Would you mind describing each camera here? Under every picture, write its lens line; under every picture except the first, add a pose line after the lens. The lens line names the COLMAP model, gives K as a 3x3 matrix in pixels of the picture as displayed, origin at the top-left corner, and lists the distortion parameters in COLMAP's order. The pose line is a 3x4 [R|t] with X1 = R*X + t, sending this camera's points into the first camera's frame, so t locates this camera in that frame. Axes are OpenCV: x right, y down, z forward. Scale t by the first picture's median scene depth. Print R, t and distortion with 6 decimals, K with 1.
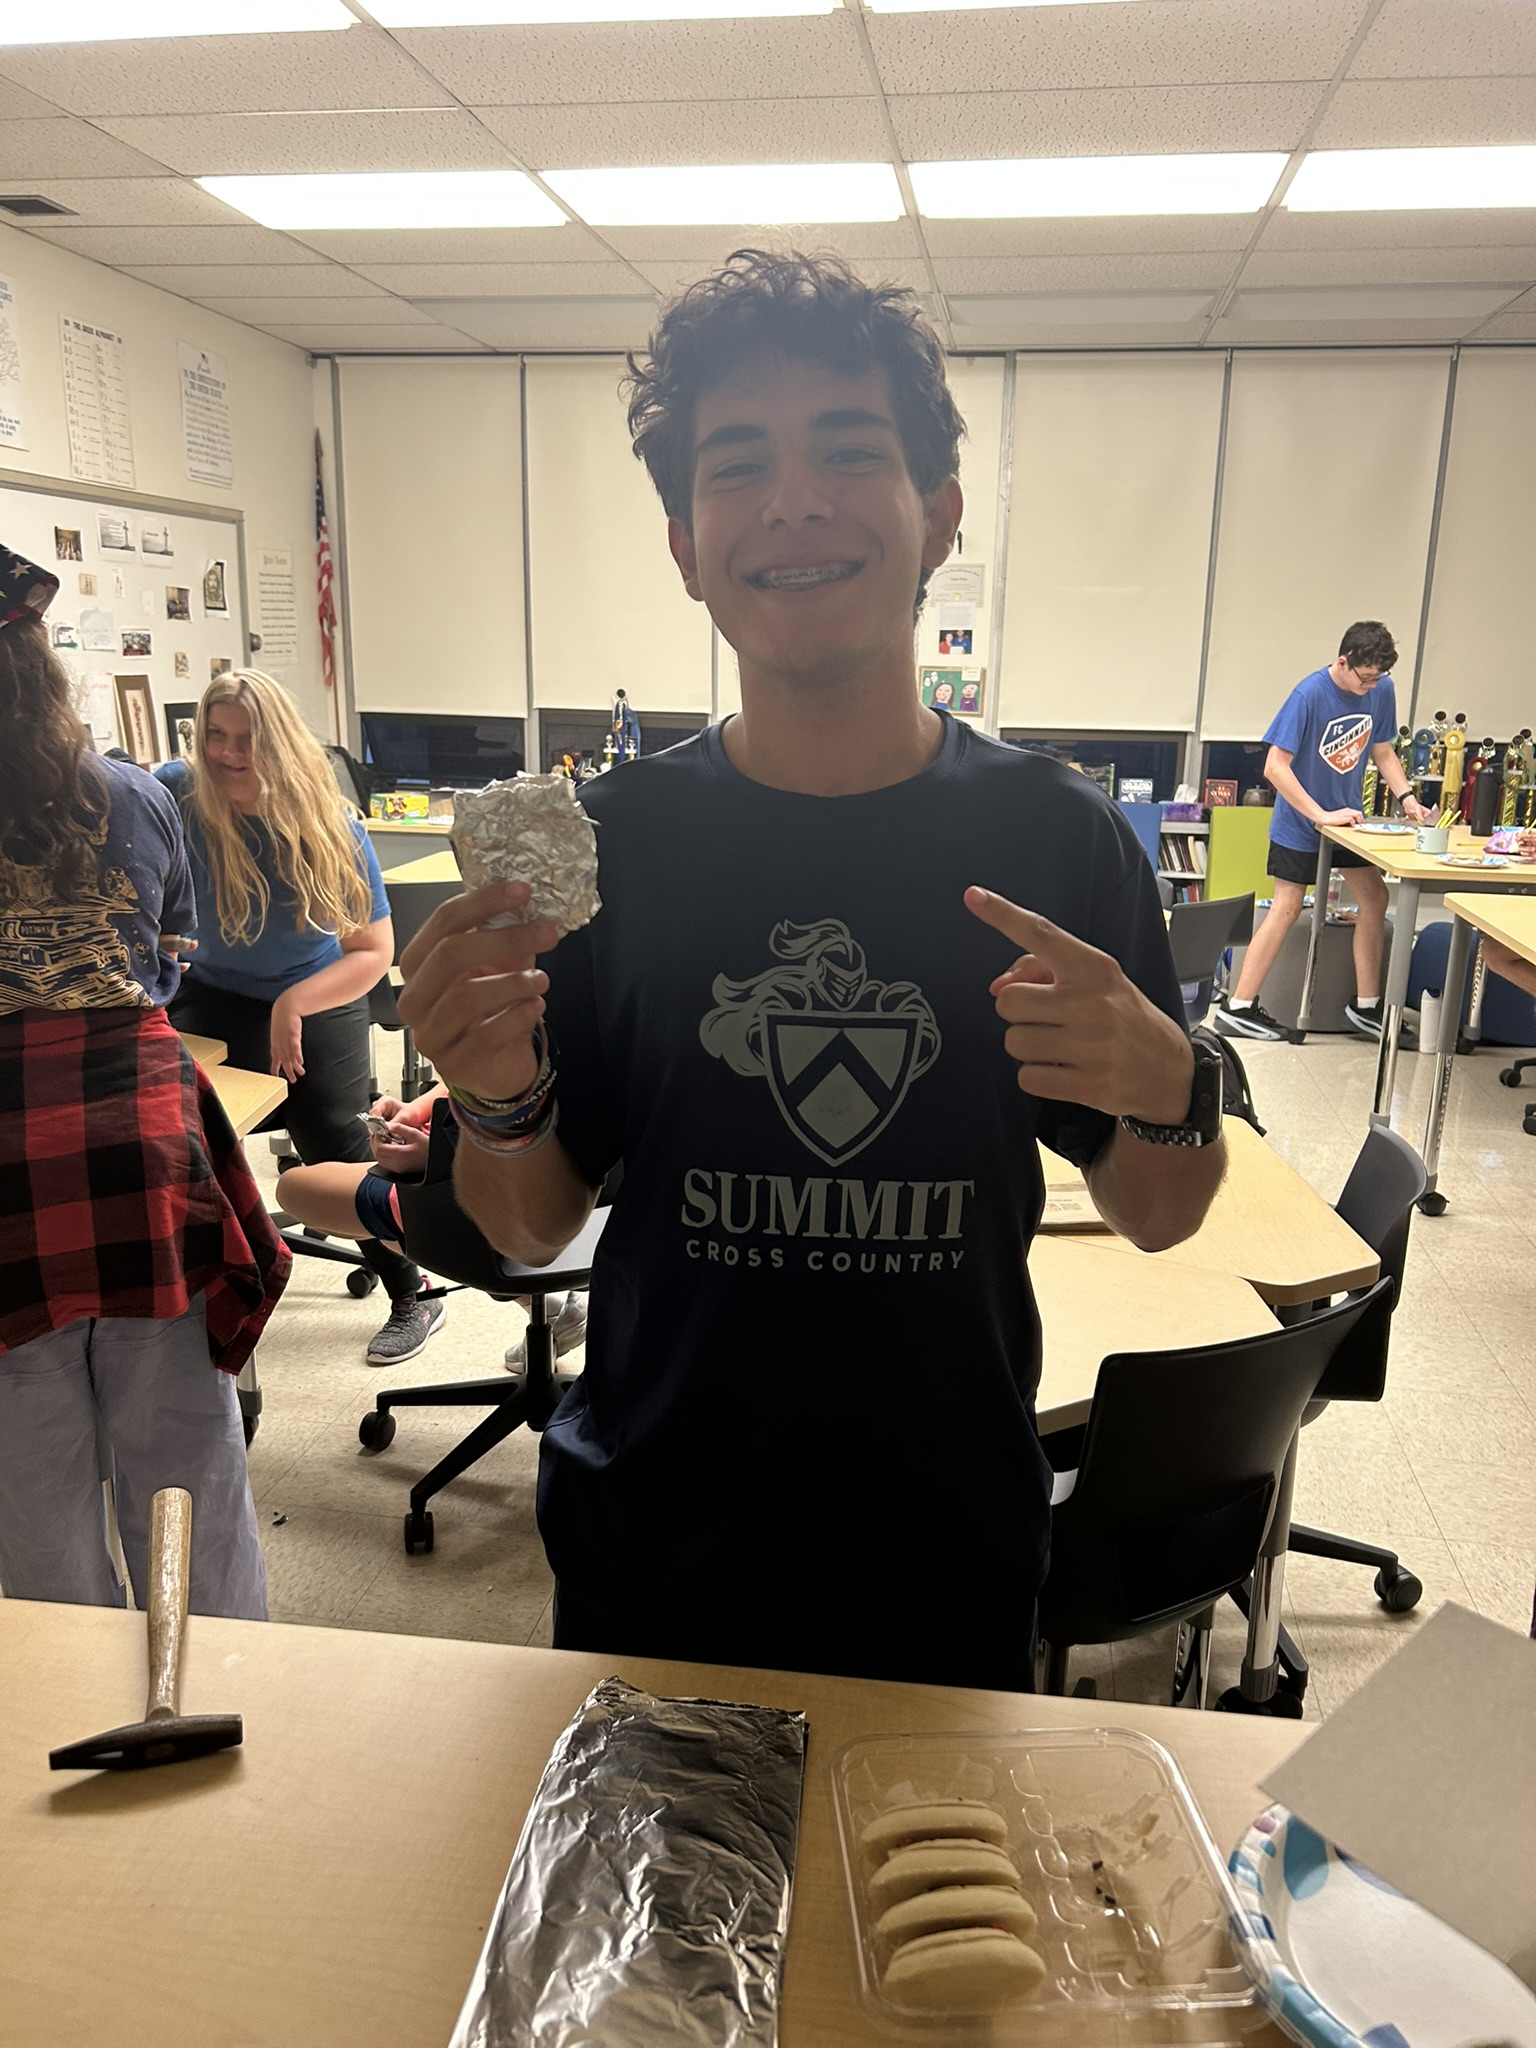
lens RADIAL K [[1541.3, 0, 773.1], [0, 1541.3, 1030.0], [0, 0, 1]] dist [0.039730, -0.045584]
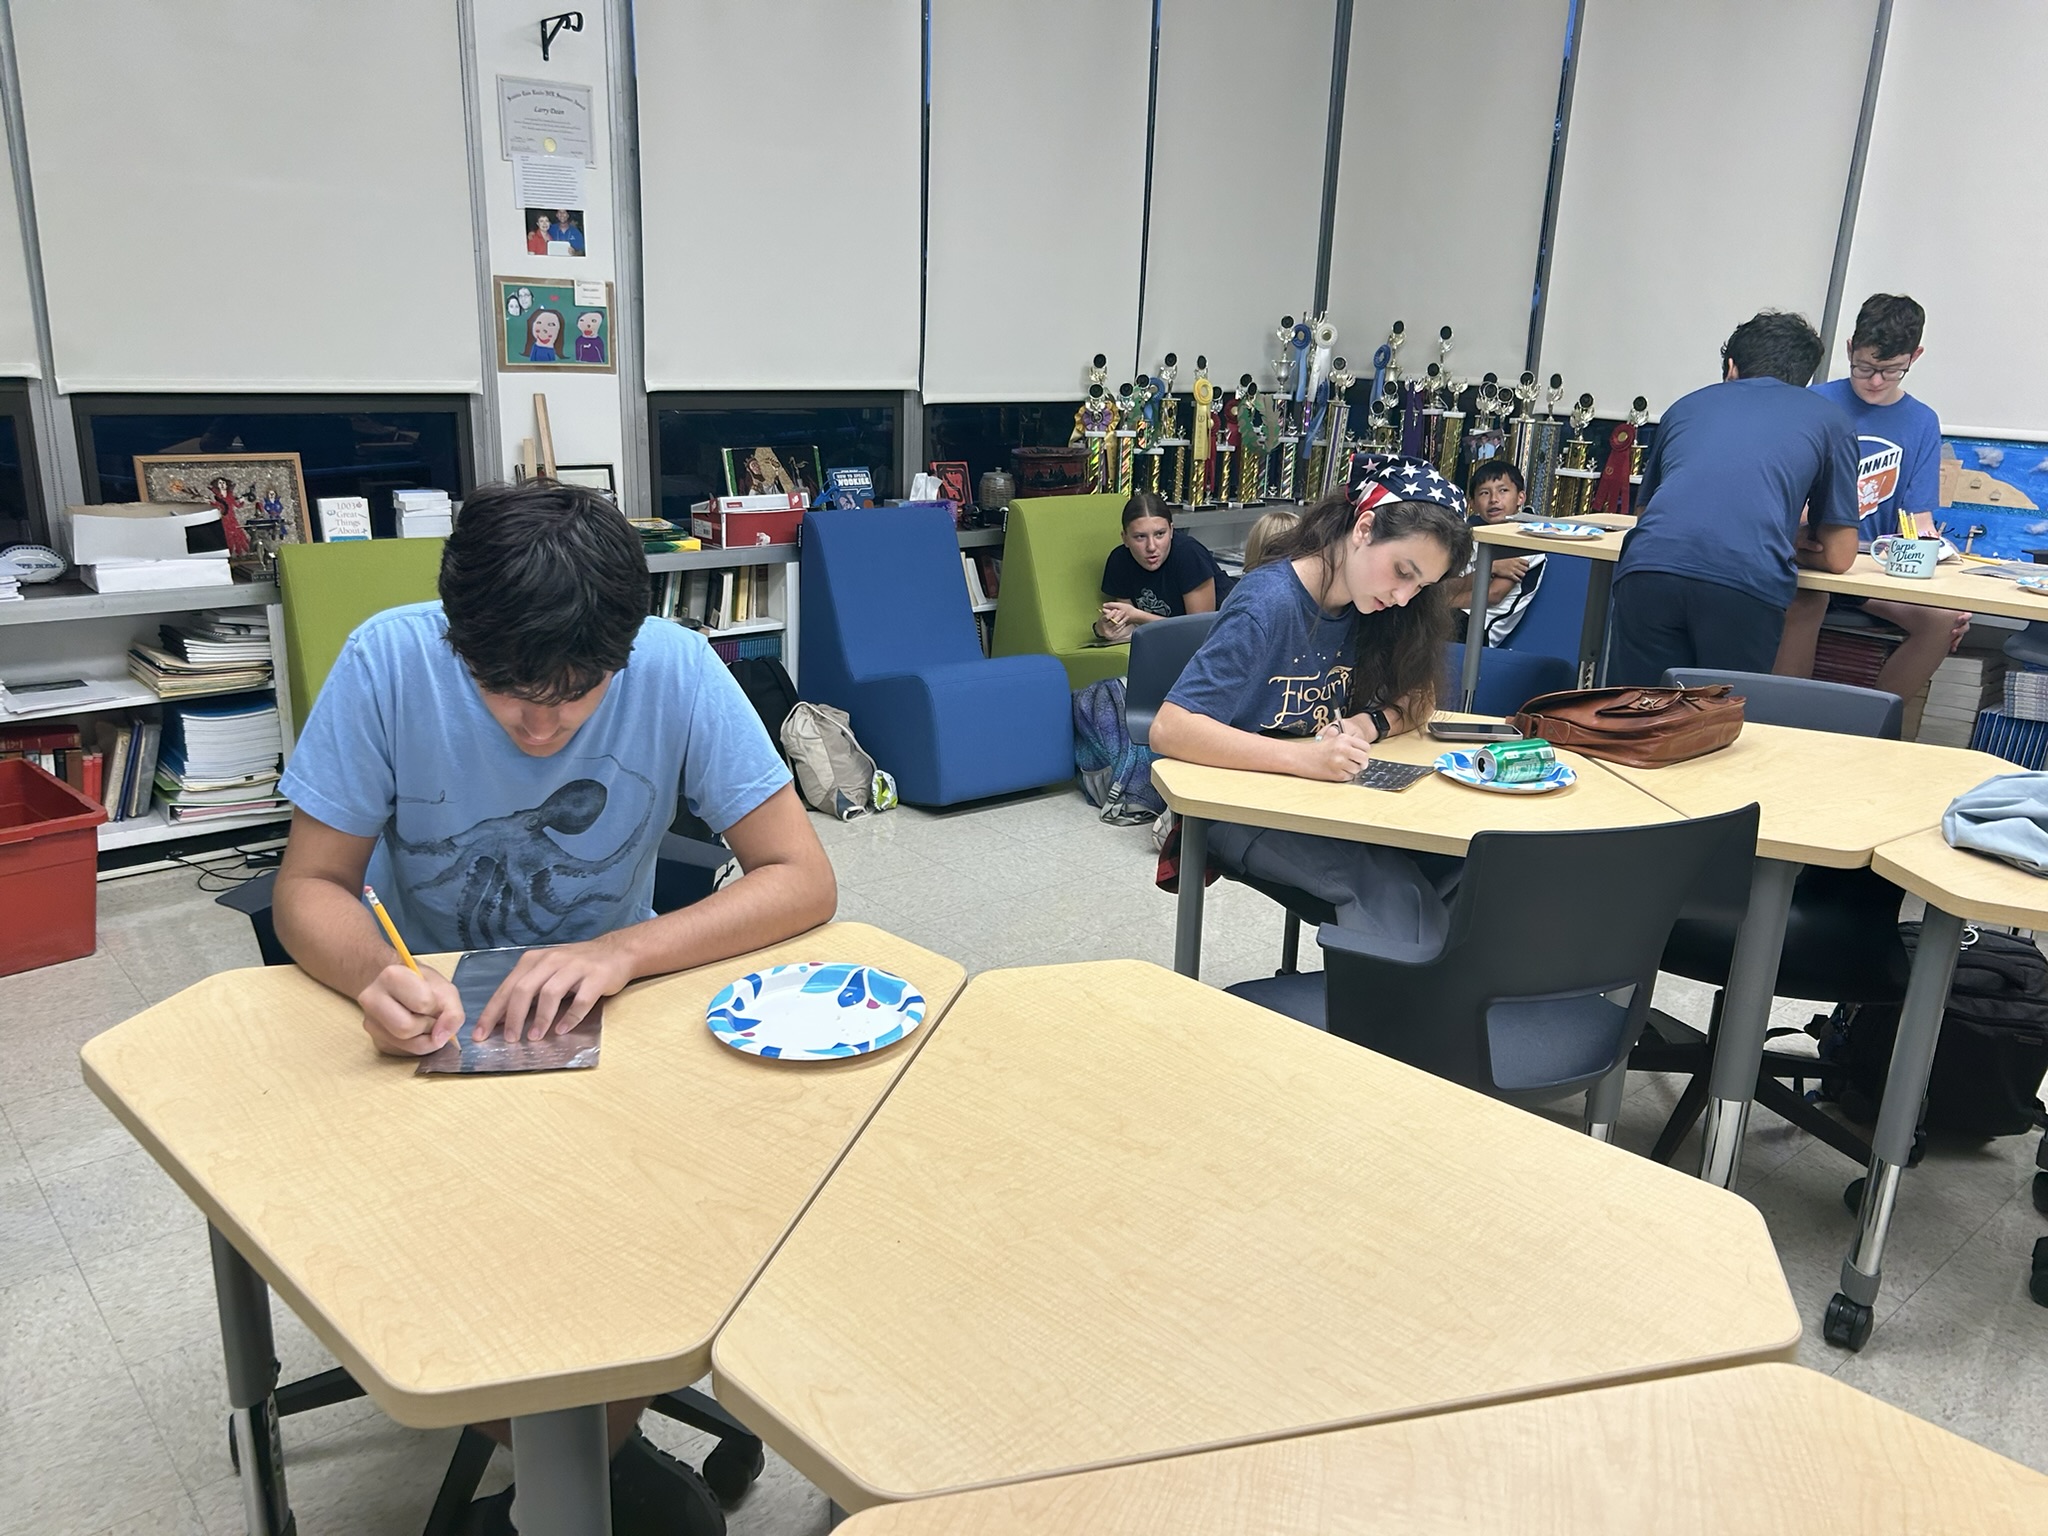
lens RADIAL K [[1587.9, 0, 1037.7], [0, 1587.9, 772.3], [0, 0, 1]] dist [0.019016, 0.001769]
pose [[0.624879, -0.215189, 0.750480, -0.232699], [0.164632, 0.975968, 0.142765, -0.122219], [-0.763166, 0.034343, 0.645289, 0.533133]]
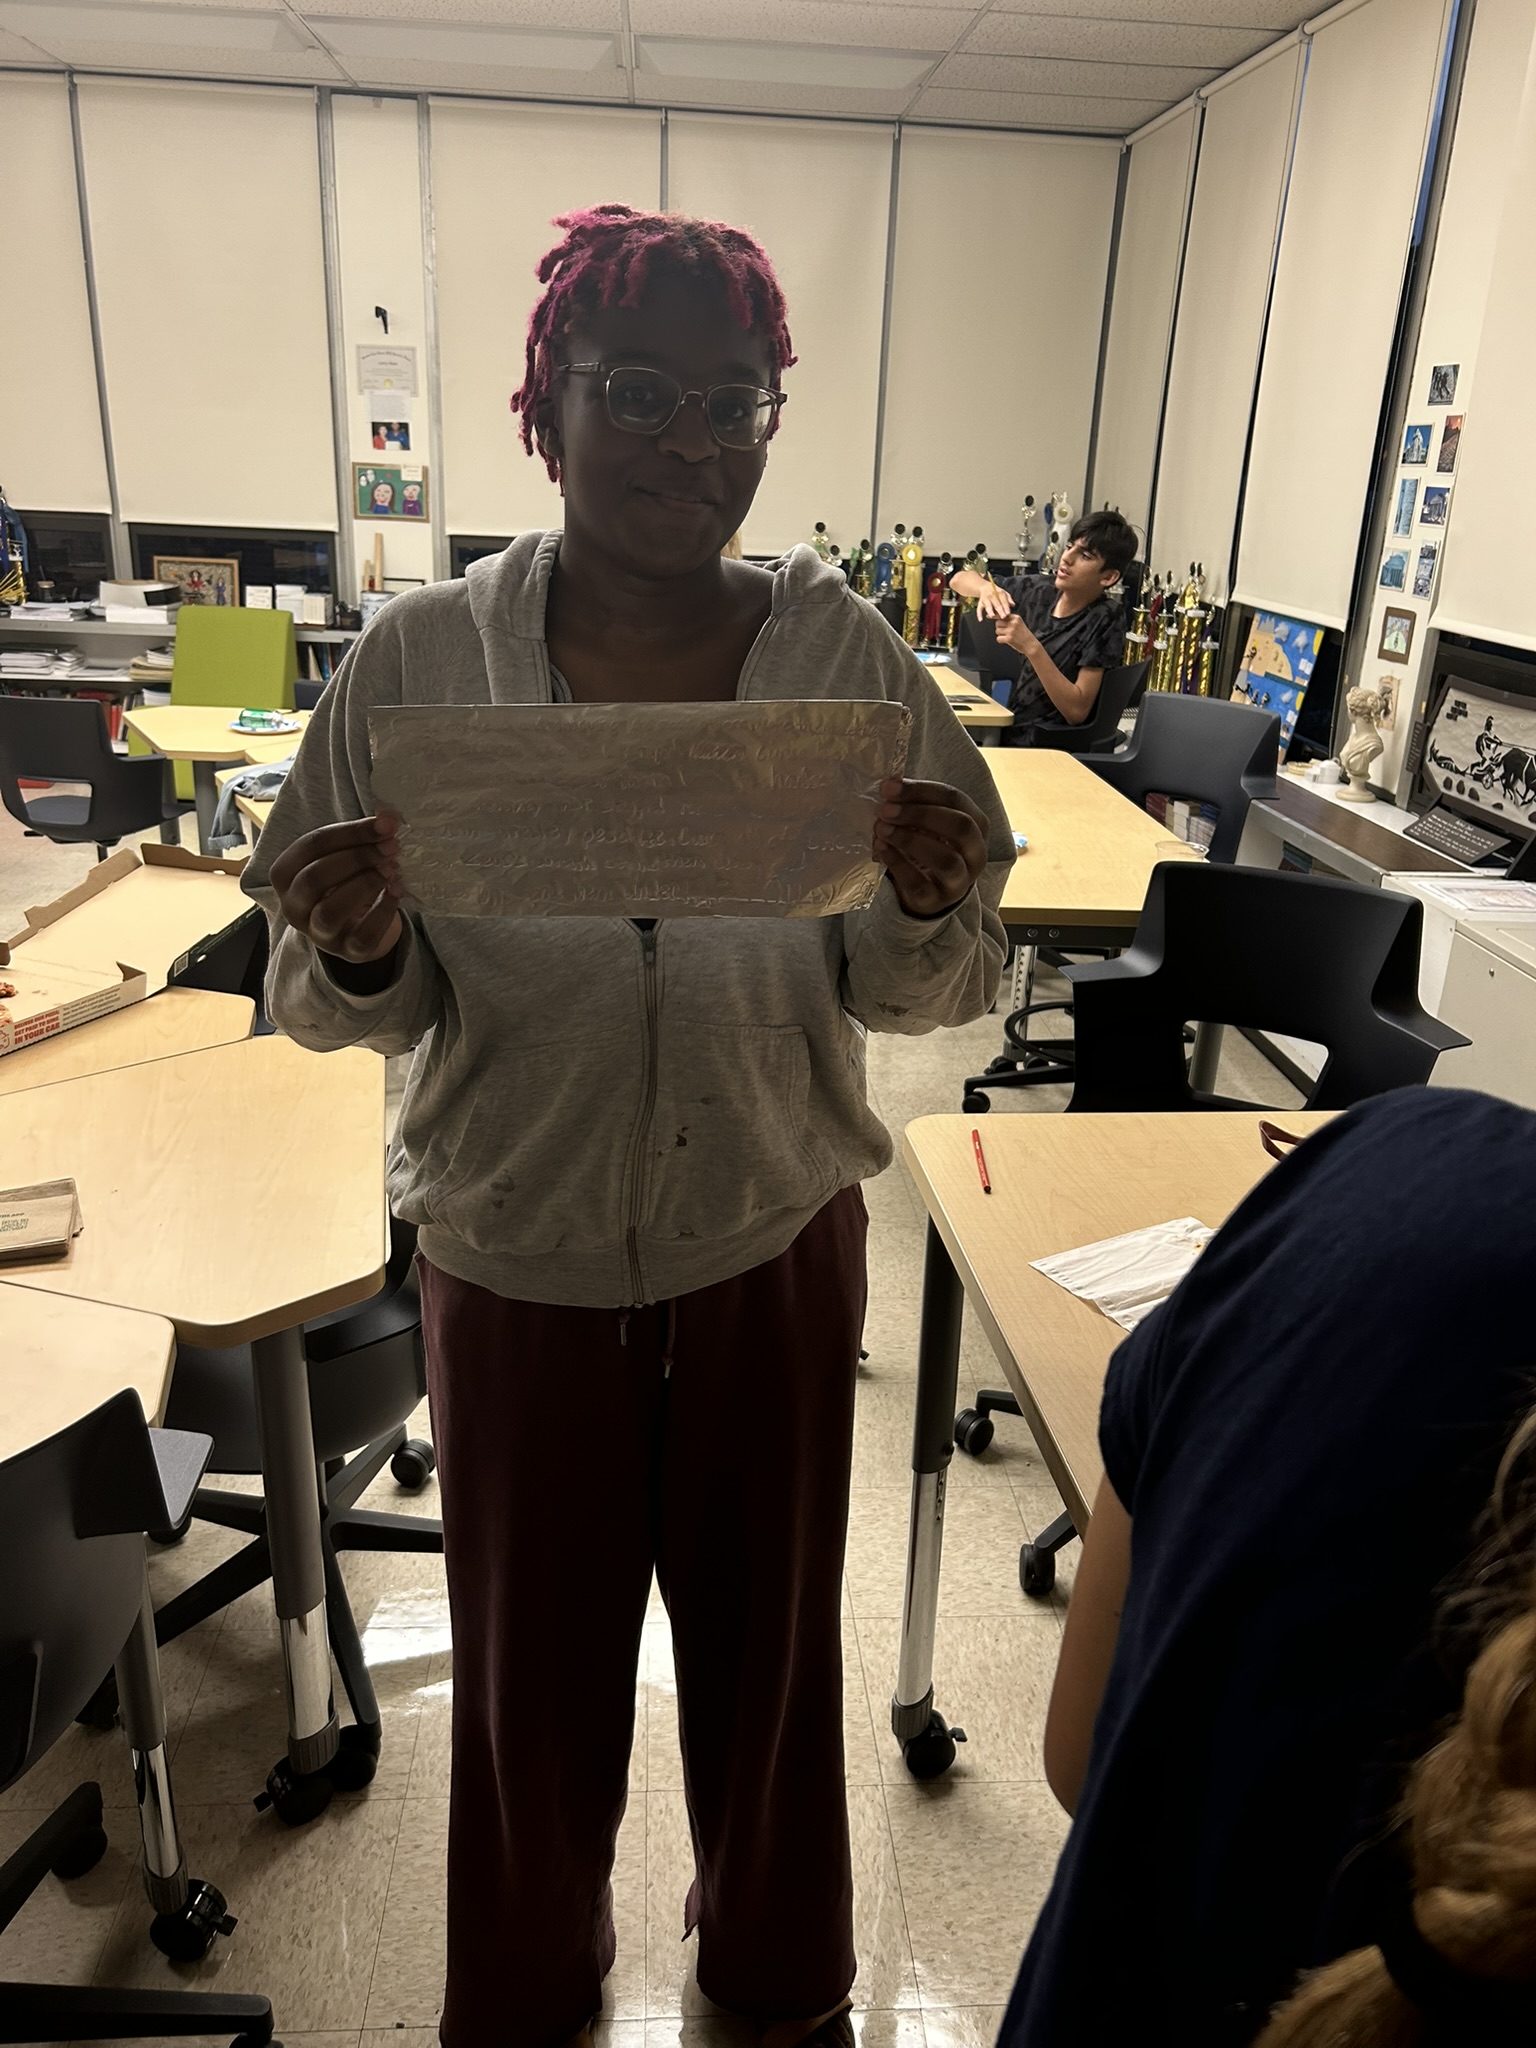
lens RADIAL K [[1545.6, 0, 768.0], [0, 1545.6, 1024.0], [0, 0, 1]] dist [0.027216, -0.034339]
pose [[0.971974, -0.064329, 0.226116, 0.106751], [0.036259, 0.991346, 0.126170, -0.019723], [-0.232276, -0.114435, 0.965895, 0.045181]]
